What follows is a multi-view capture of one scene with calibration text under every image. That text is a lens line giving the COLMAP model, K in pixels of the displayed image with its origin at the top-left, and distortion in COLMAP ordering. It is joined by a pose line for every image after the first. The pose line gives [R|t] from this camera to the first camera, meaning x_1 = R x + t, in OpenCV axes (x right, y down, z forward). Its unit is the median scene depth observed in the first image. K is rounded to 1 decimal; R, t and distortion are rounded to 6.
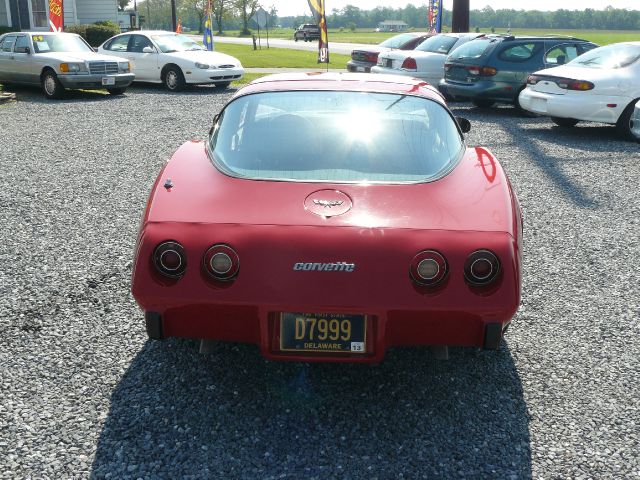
lens RADIAL K [[676.8, 0, 319.9], [0, 676.8, 240.3], [0, 0, 1]] dist [-0.104537, 0.000000]
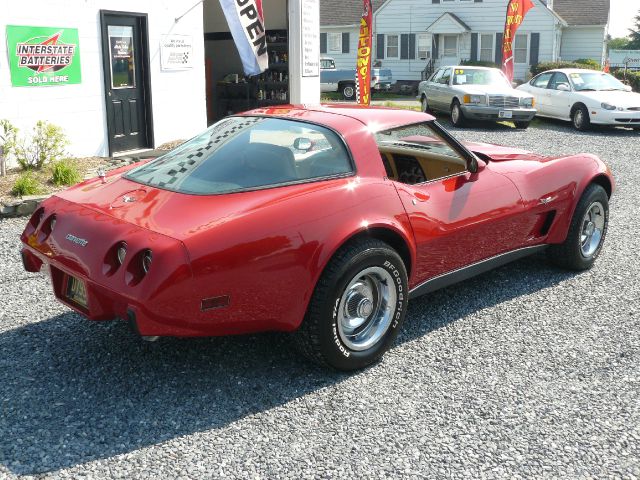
lens RADIAL K [[676.8, 0, 317.6], [0, 676.8, 237.4], [0, 0, 1]] dist [-0.104537, 0.000000]
pose [[0.729933, 0.166339, -0.662970, 0.175928], [-0.205191, 0.978526, 0.019595, -0.011303], [0.651993, 0.121732, 0.748389, 0.049059]]
